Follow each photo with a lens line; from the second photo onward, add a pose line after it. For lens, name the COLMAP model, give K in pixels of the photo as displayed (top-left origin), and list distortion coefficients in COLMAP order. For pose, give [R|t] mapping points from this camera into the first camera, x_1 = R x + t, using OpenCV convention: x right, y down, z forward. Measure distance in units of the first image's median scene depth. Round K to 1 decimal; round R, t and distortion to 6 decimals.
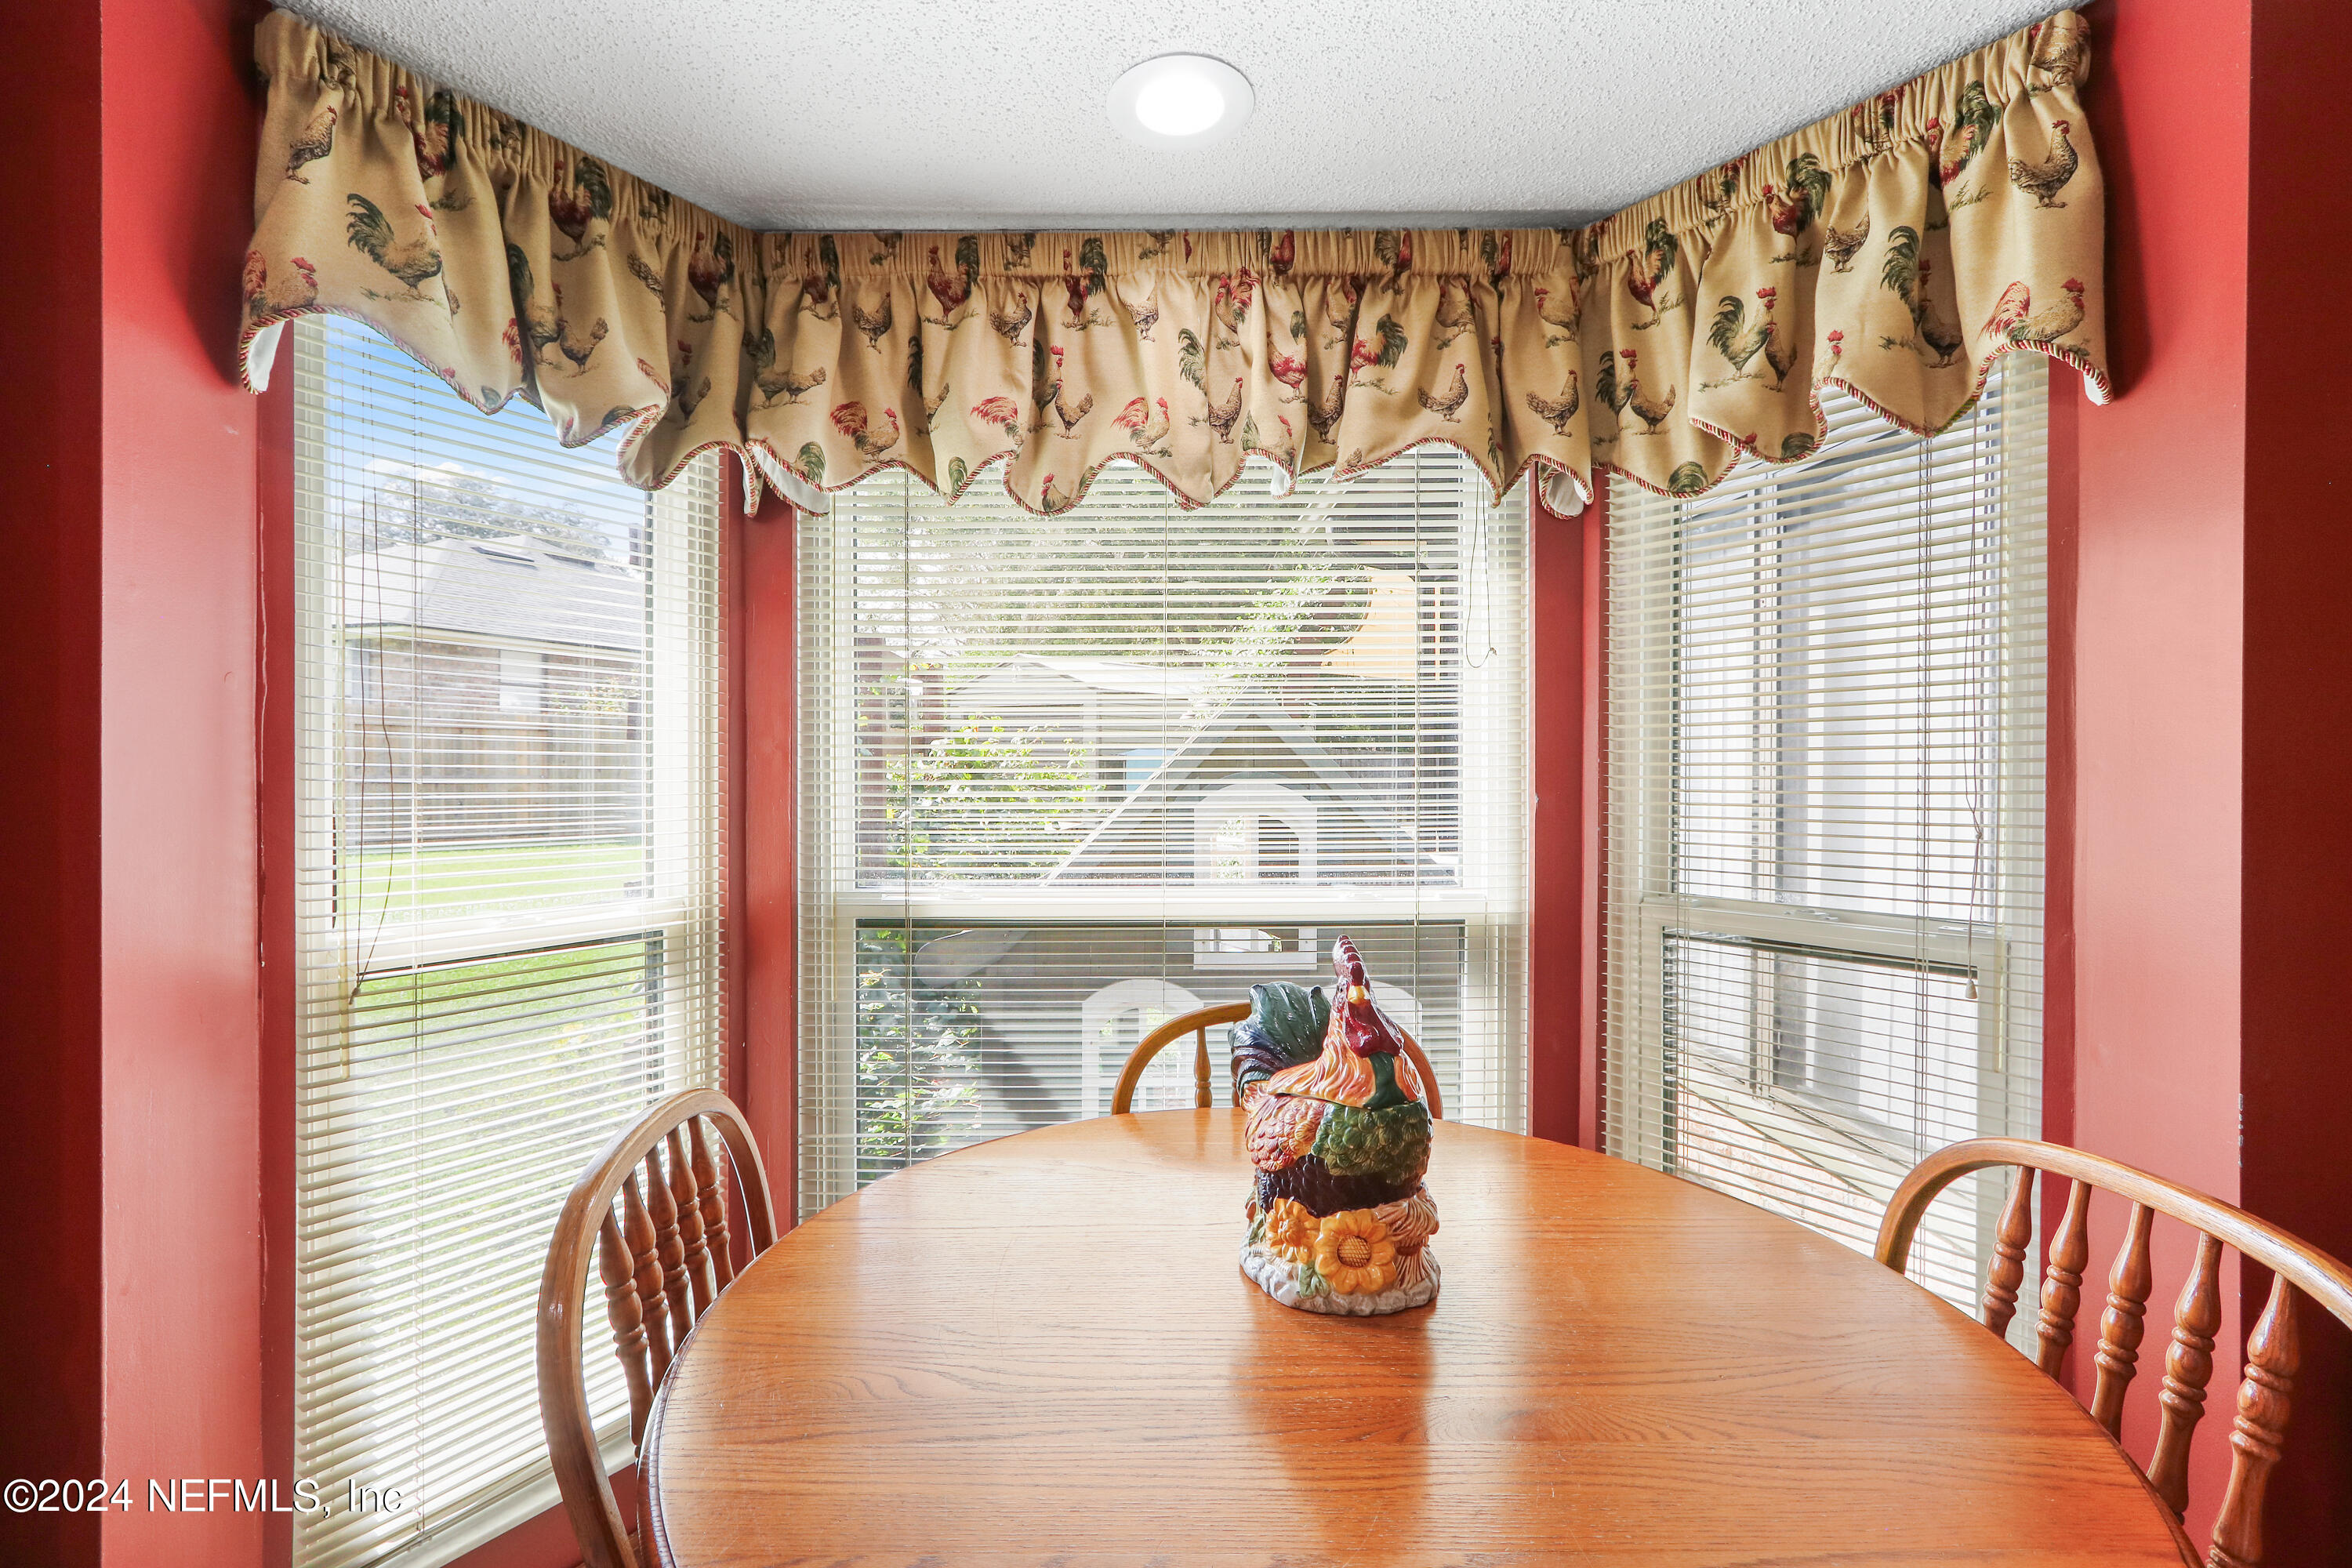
lens RADIAL K [[1109.4, 0, 1171.9], [0, 1109.4, 769.8], [0, 0, 1]] dist [-0.011718, 0.004328]
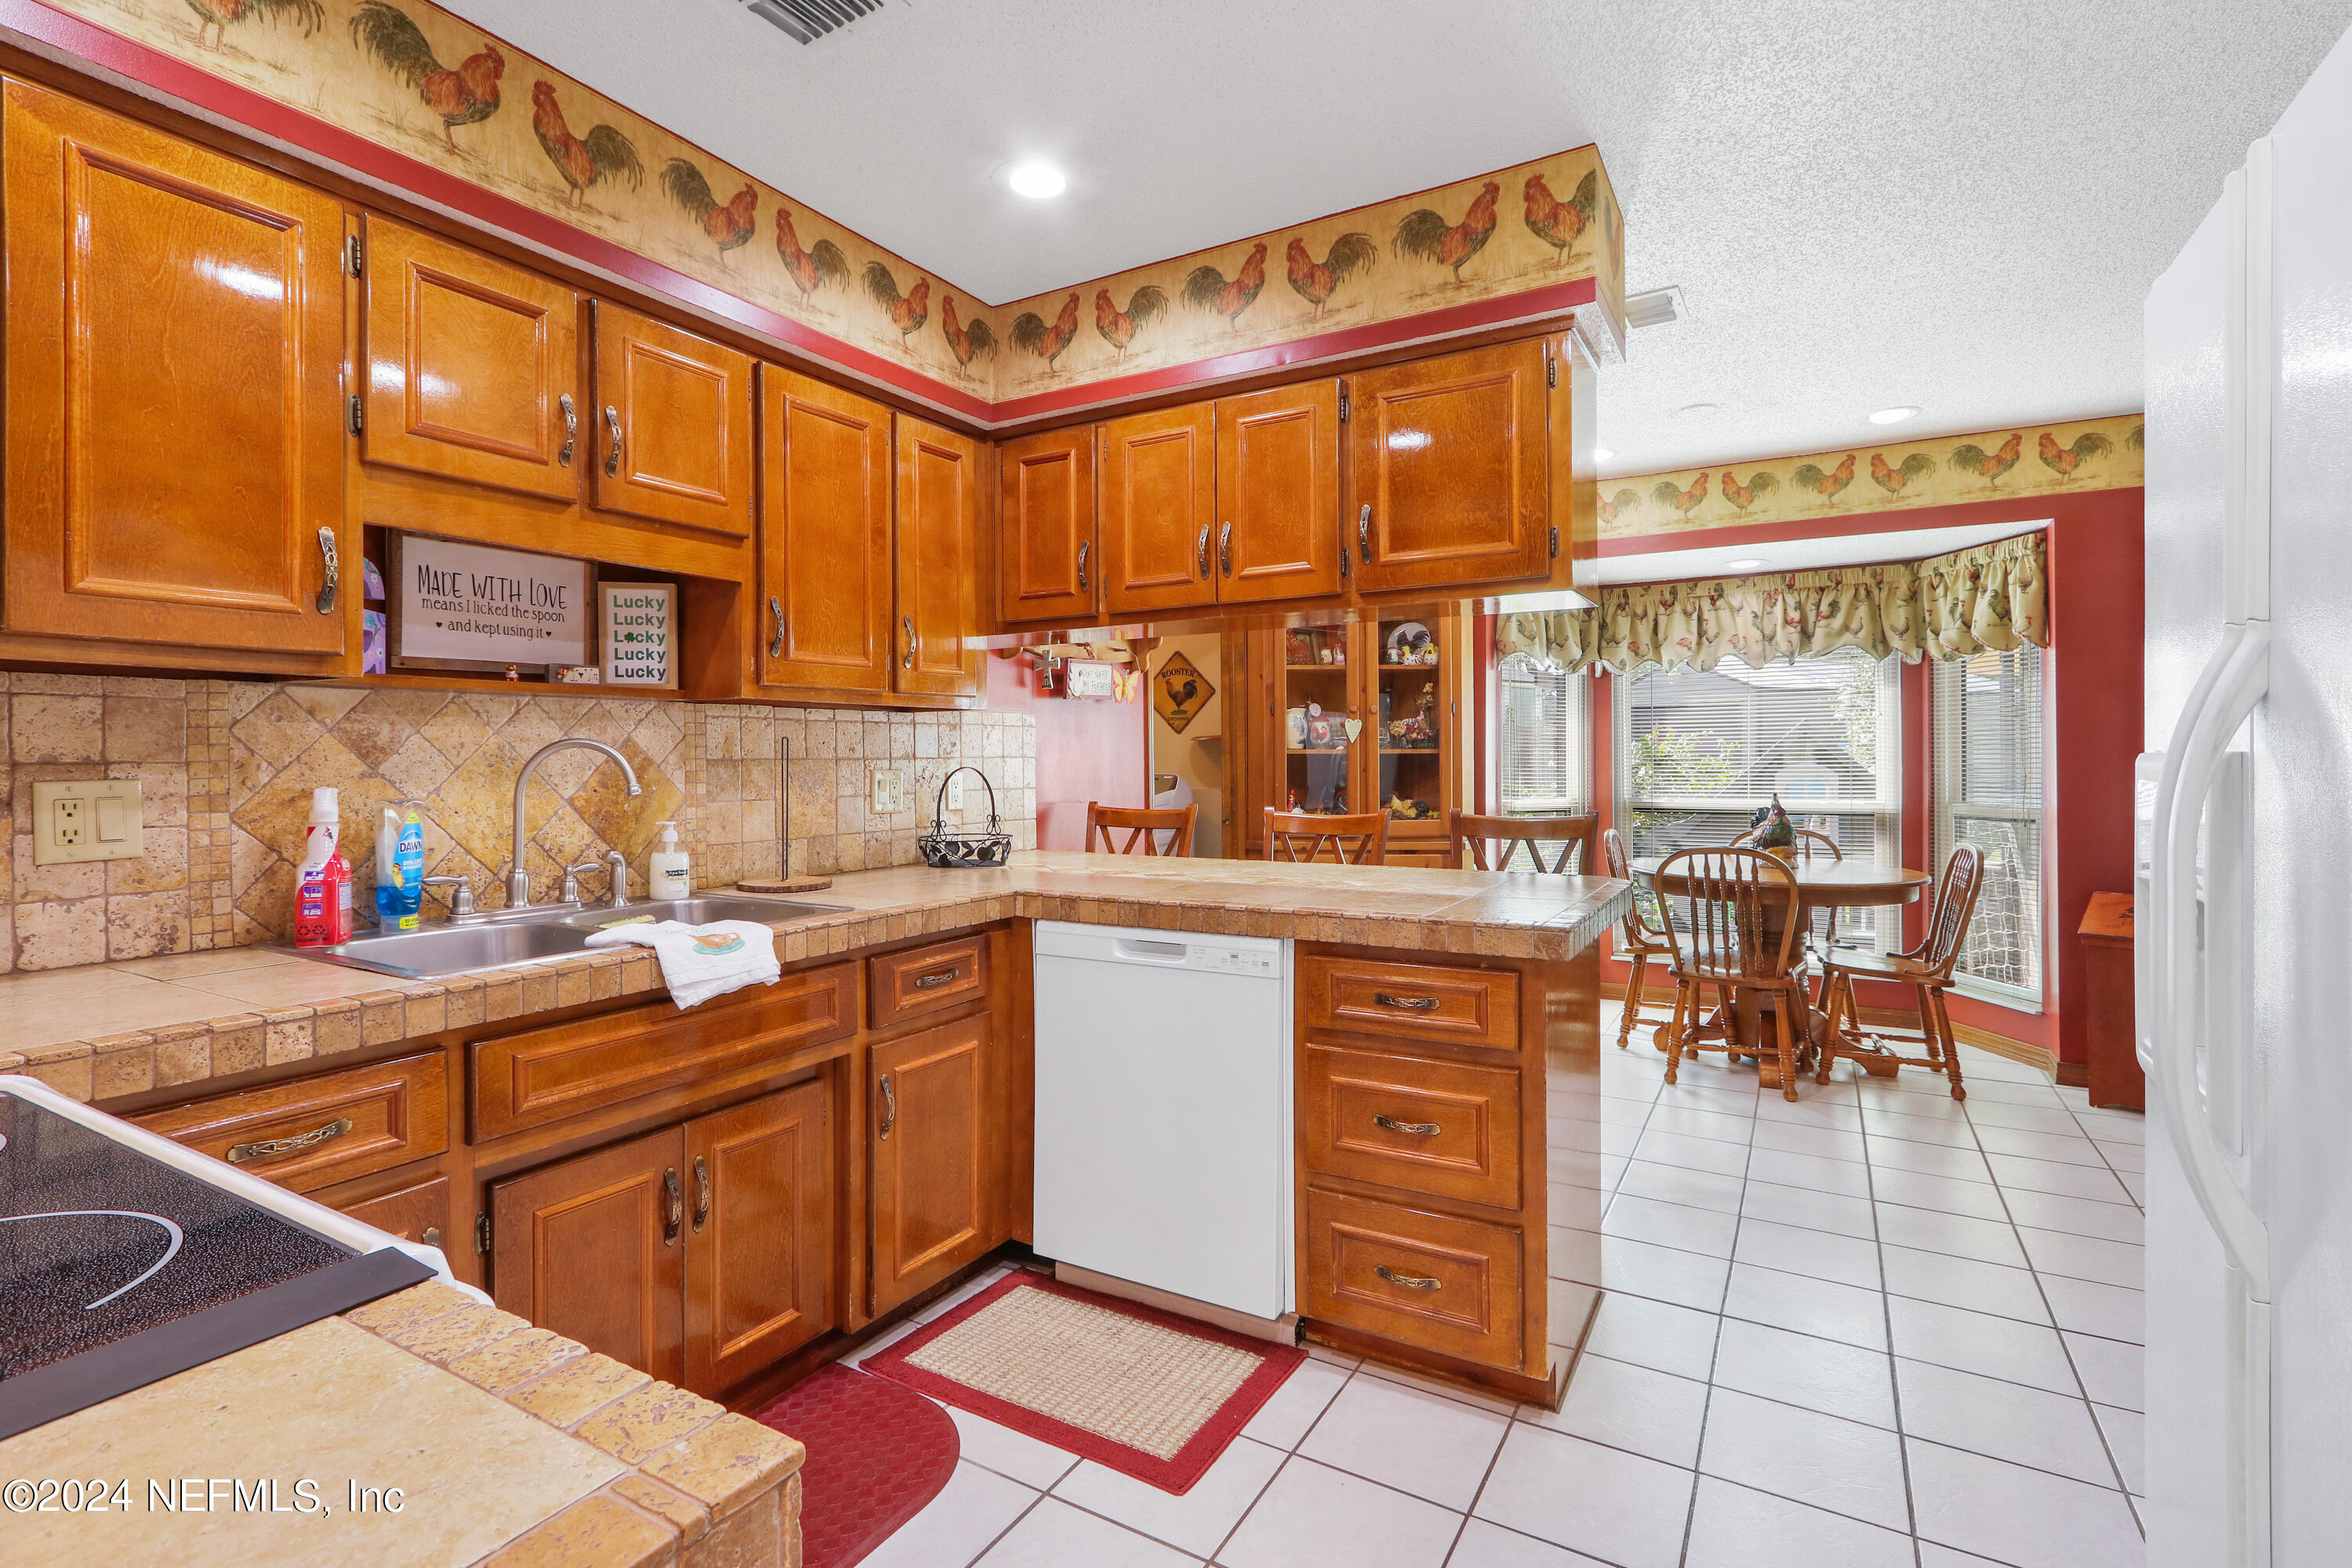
lens RADIAL K [[1109.4, 0, 1140.4], [0, 1109.4, 758.9], [0, 0, 1]] dist [-0.011718, 0.004328]
pose [[0.836248, -0.001043, -0.548350, 0.265872], [-0.001594, 0.999989, -0.004332, 0.019785], [0.548349, 0.004497, 0.836238, -2.414405]]
